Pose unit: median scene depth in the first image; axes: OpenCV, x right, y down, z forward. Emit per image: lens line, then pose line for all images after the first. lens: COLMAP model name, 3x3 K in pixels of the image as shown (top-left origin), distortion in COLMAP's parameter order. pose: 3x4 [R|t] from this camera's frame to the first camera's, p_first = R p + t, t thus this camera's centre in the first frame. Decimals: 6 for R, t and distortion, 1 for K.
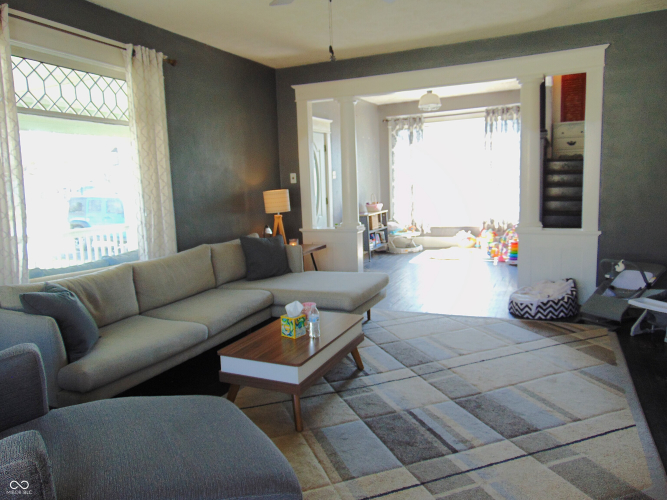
lens RADIAL K [[496.2, 0, 338.1], [0, 496.2, 248.4], [0, 0, 1]] dist [-0.026246, 0.024838]
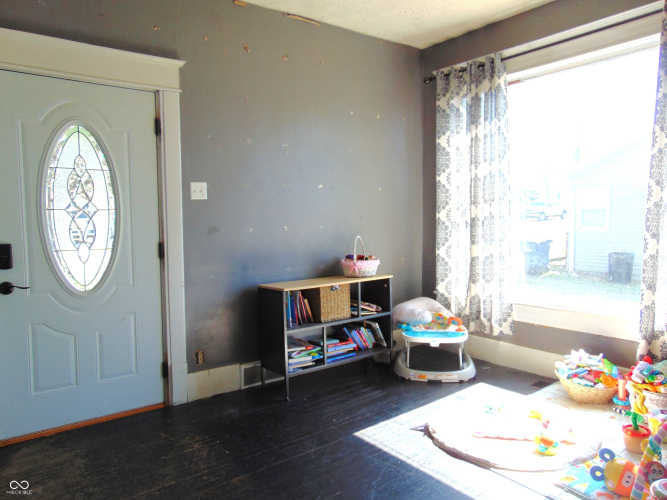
lens RADIAL K [[496.2, 0, 333.9], [0, 496.2, 245.2], [0, 0, 1]] dist [-0.026246, 0.024838]
pose [[0.887083, 0.066667, -0.456771, 0.247473], [-0.087138, 0.995910, -0.023872, -0.086877], [0.453312, 0.060978, 0.889264, 0.575162]]
